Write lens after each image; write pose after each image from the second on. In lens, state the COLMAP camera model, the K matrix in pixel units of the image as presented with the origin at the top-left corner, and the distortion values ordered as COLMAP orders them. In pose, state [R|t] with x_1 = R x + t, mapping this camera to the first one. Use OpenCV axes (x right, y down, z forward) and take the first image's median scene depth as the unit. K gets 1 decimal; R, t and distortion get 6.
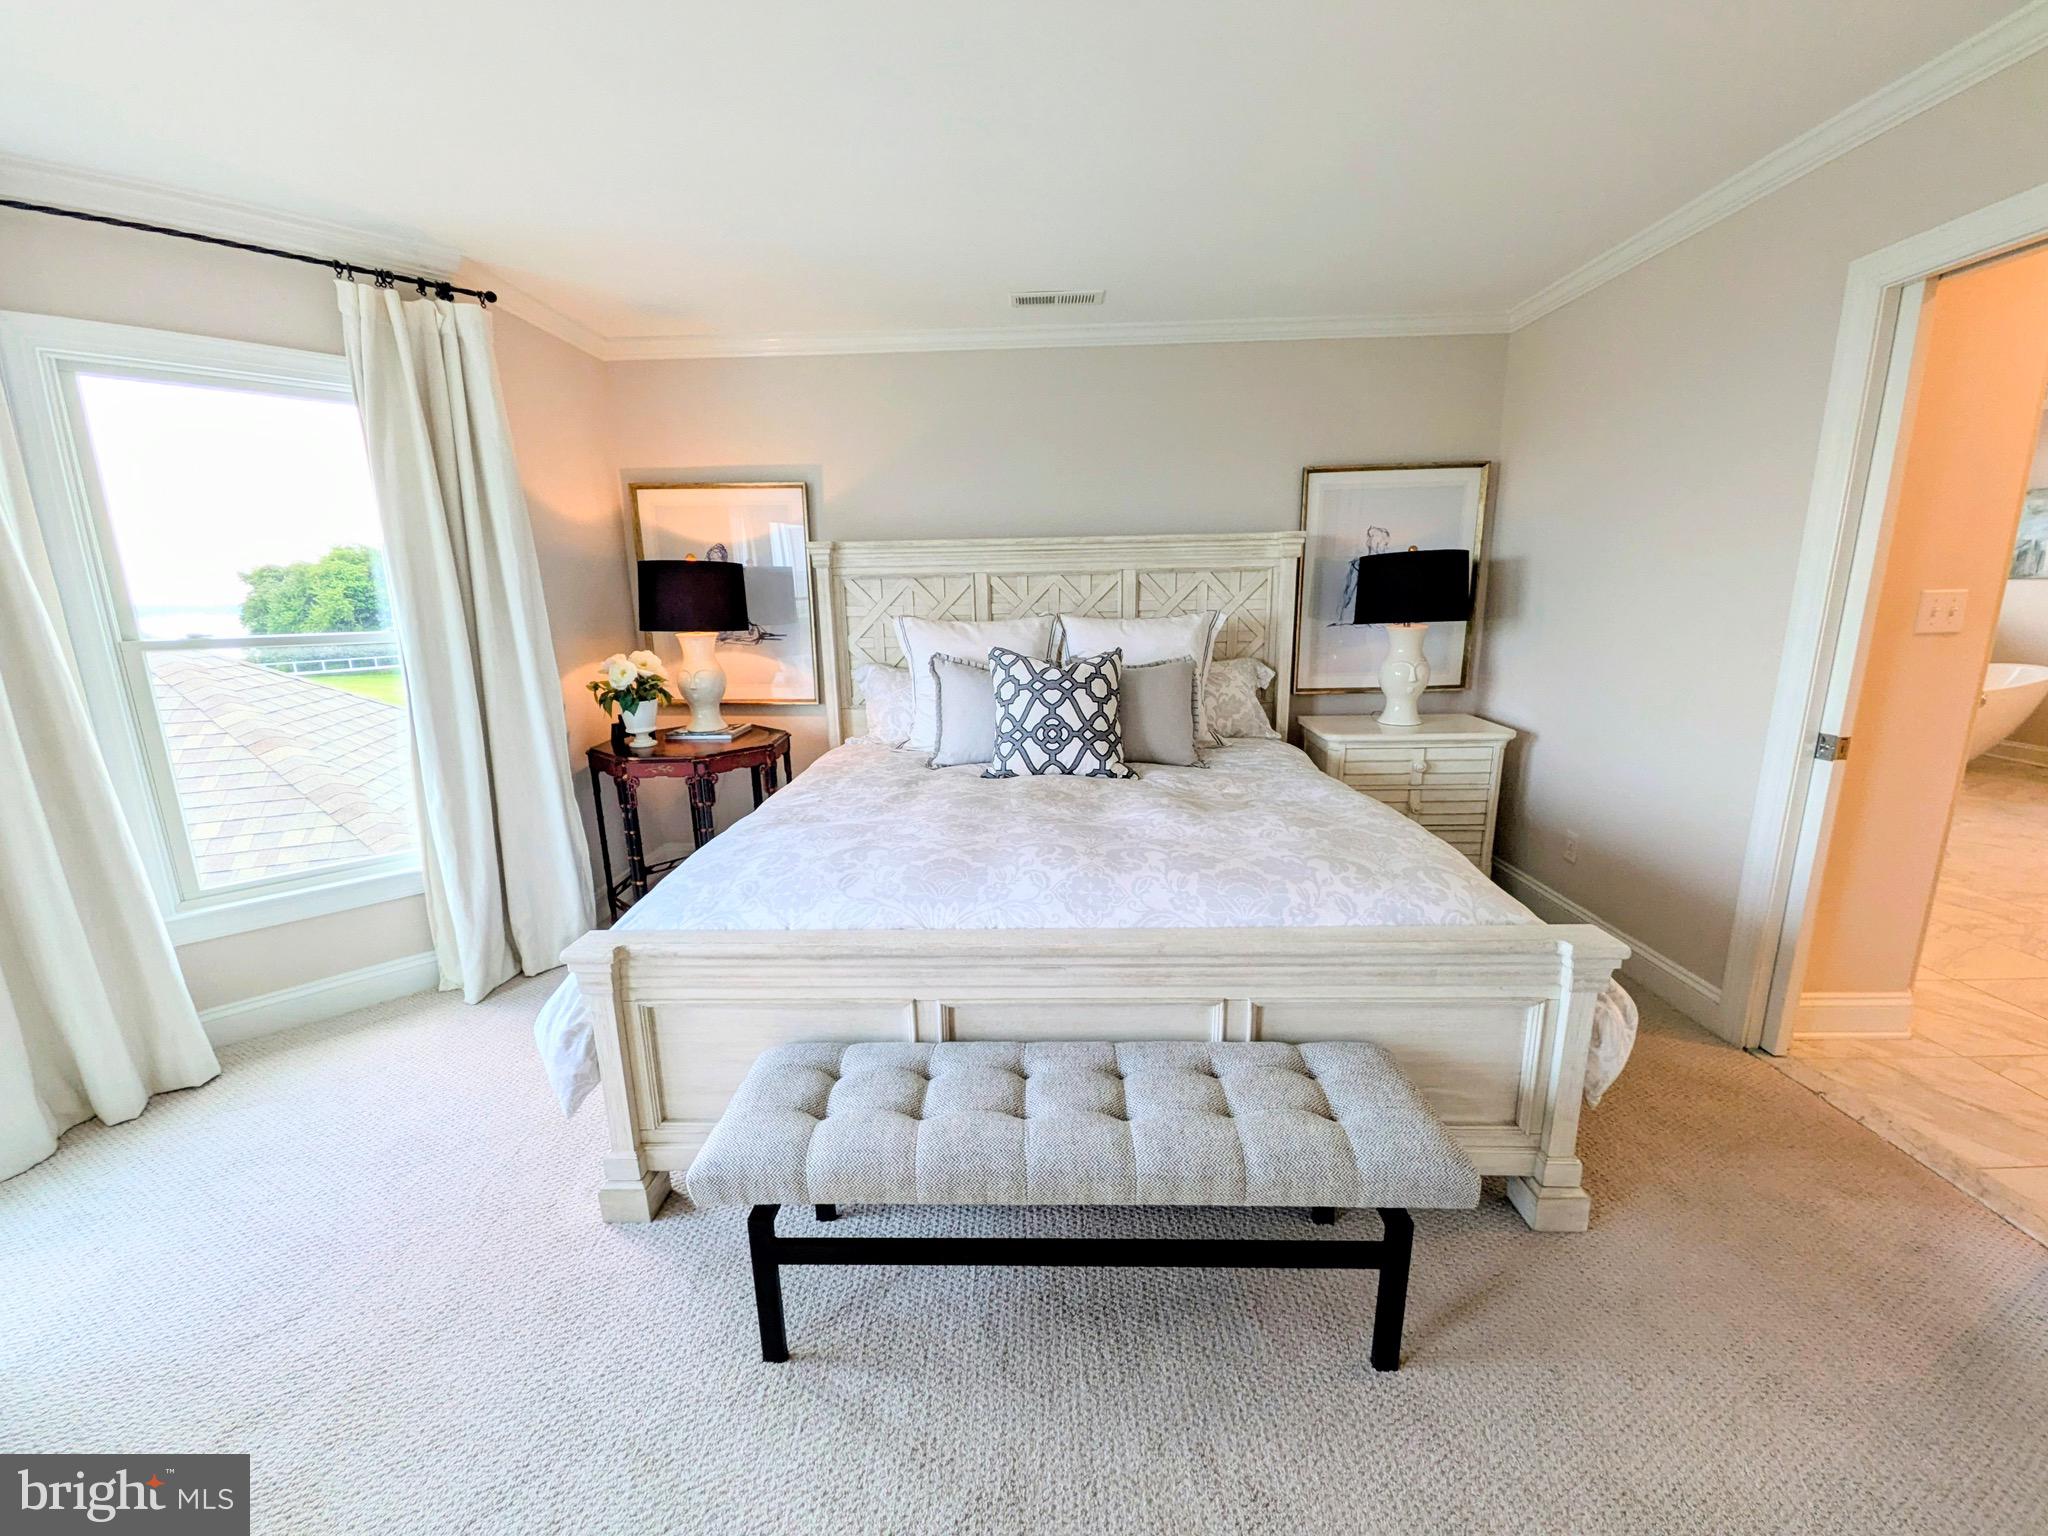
lens RADIAL K [[807.6, 0, 1022.8], [0, 807.6, 759.0], [0, 0, 1]] dist [0.007481, -0.001218]
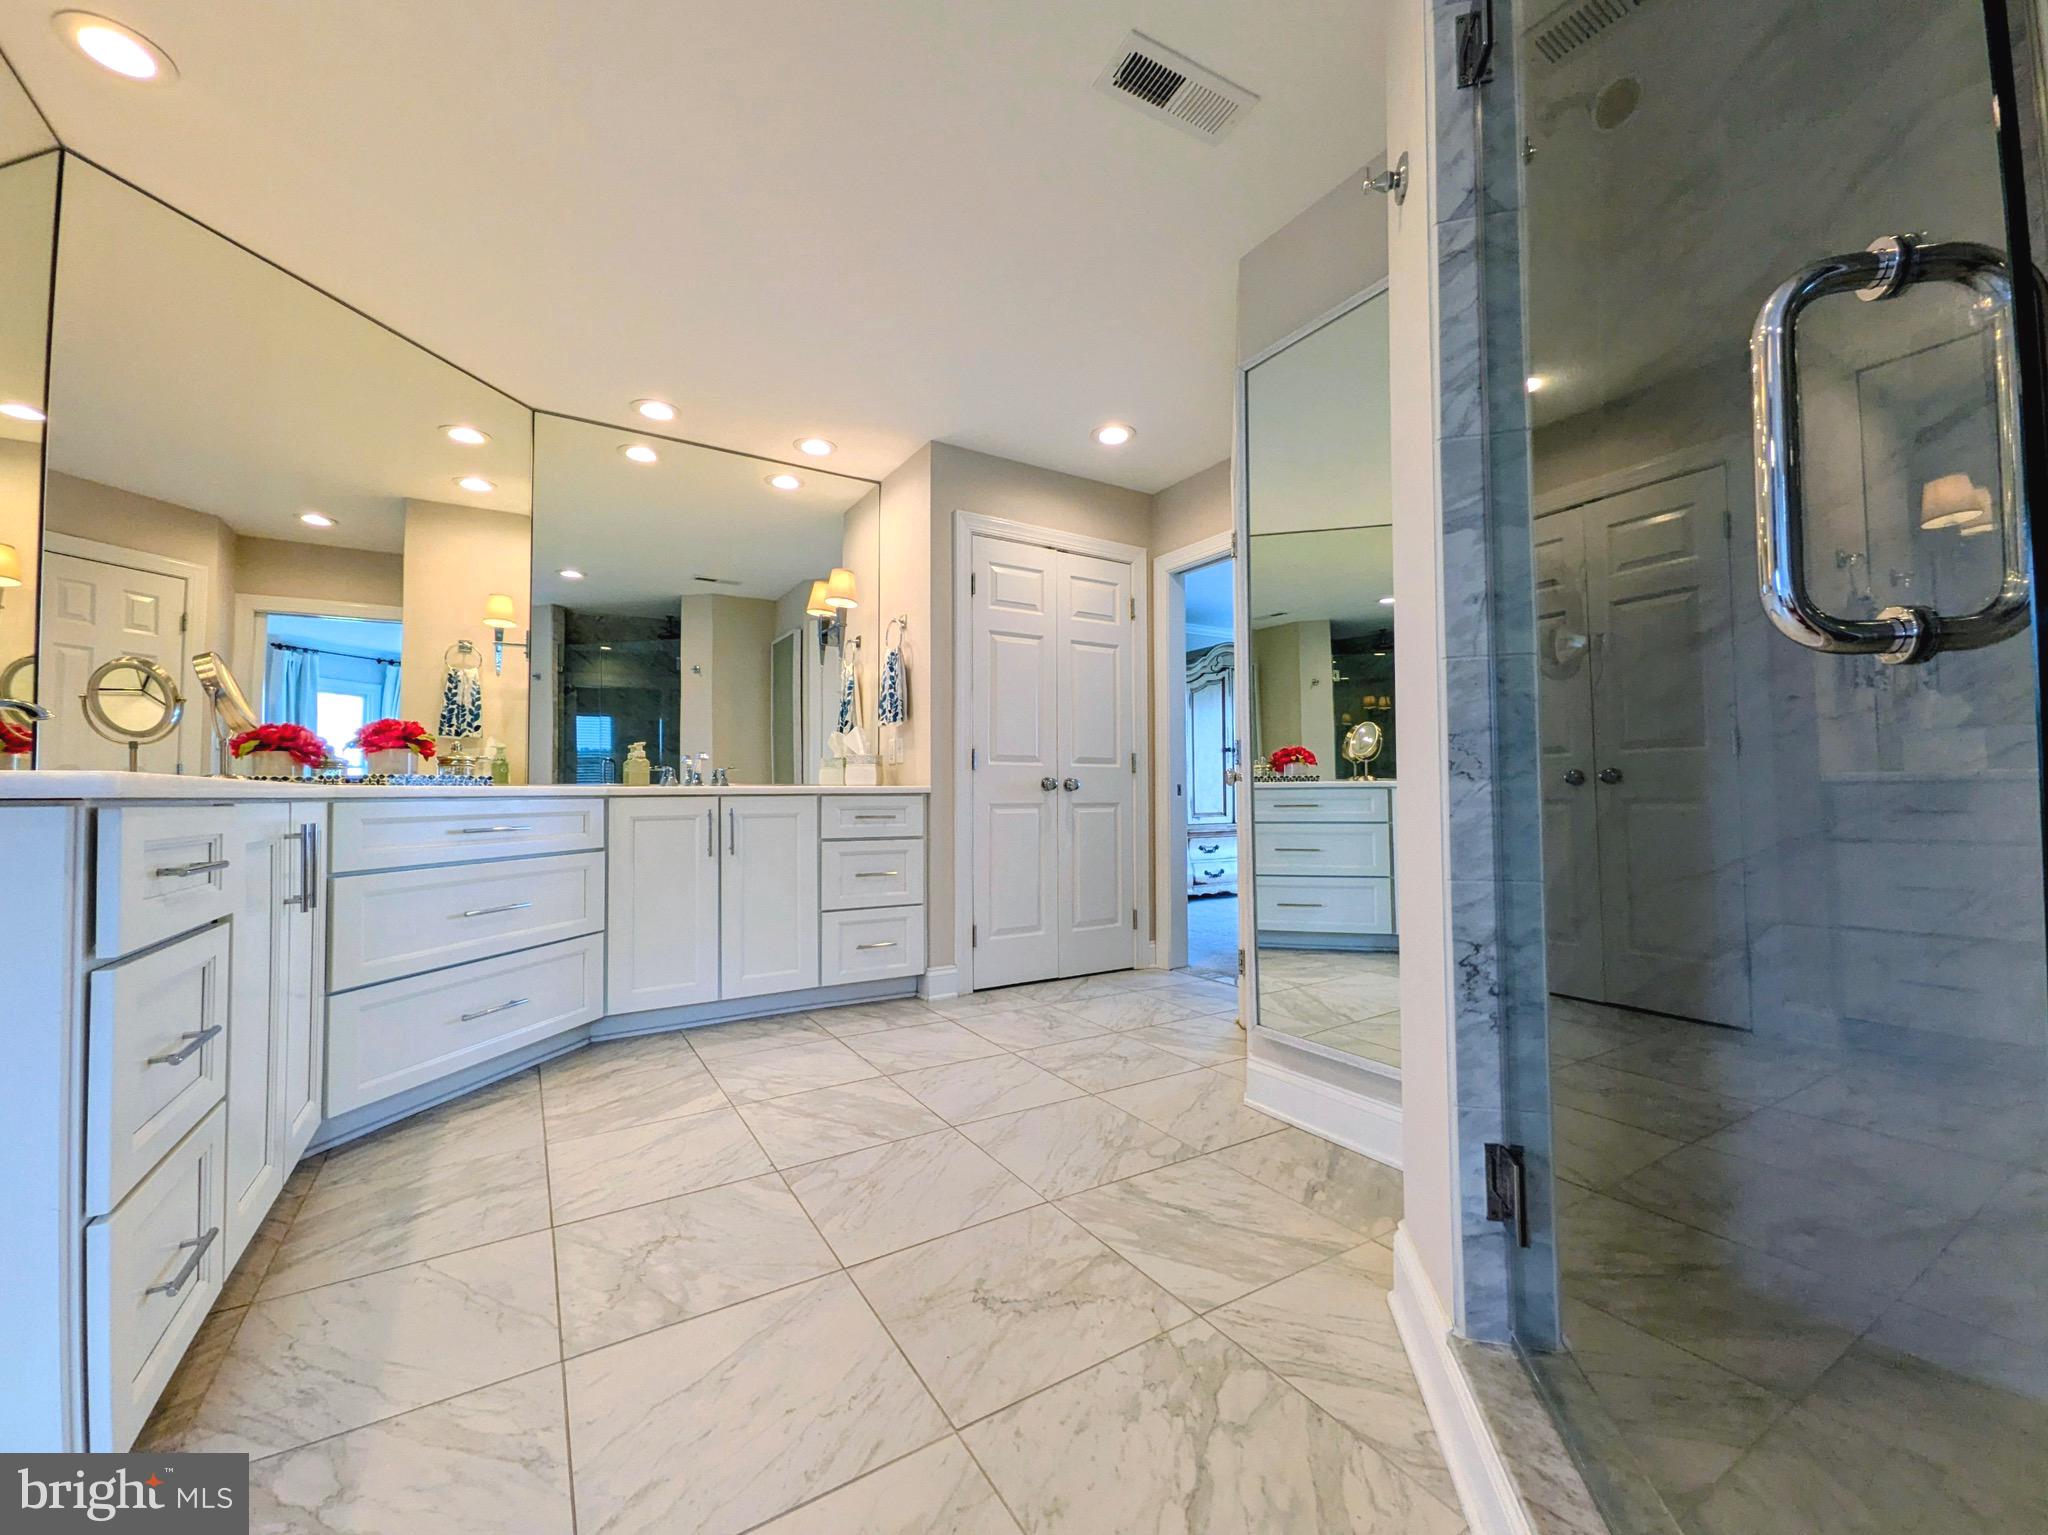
lens RADIAL K [[807.6, 0, 1021.3], [0, 807.6, 771.8], [0, 0, 1]] dist [0.007481, -0.001218]
pose [[-0.833569, 0.009535, -0.552333, 1.714977], [-0.087682, 0.984892, 0.149331, -0.173815], [0.545412, 0.172907, -0.820139, 1.486161]]
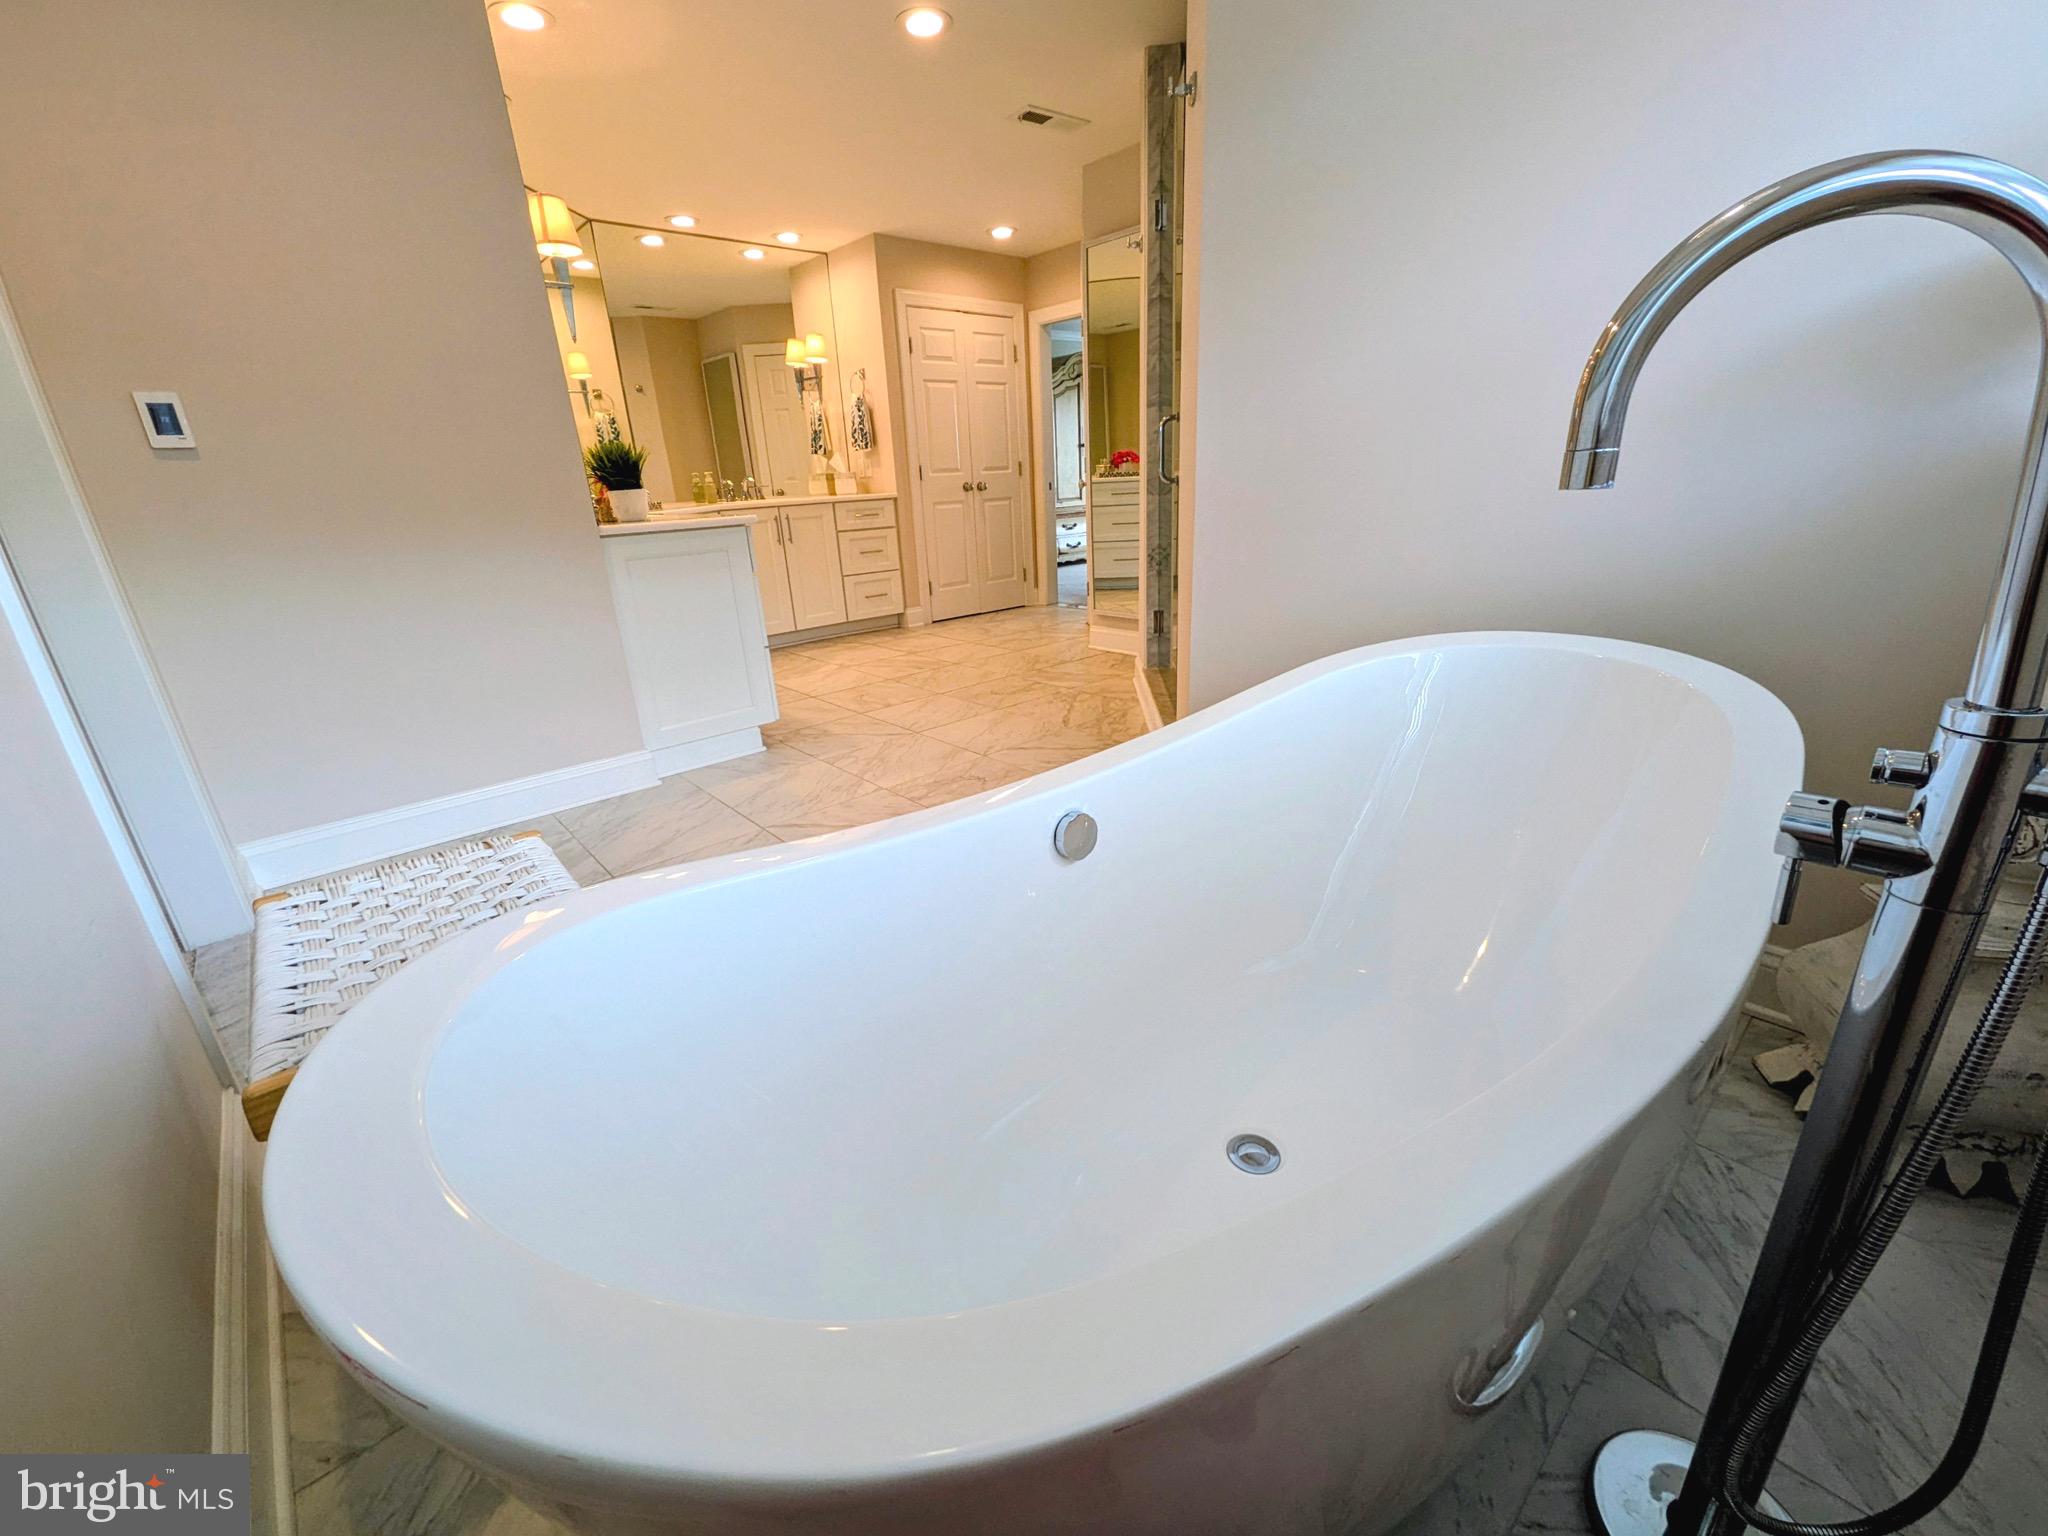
lens RADIAL K [[807.6, 0, 1022.3], [0, 807.6, 759.8], [0, 0, 1]] dist [0.007481, -0.001218]
pose [[-0.723463, 0.281771, -0.630243, 2.309962], [-0.077557, 0.873964, 0.479762, -0.343287], [0.685993, 0.395970, -0.610427, 2.024429]]
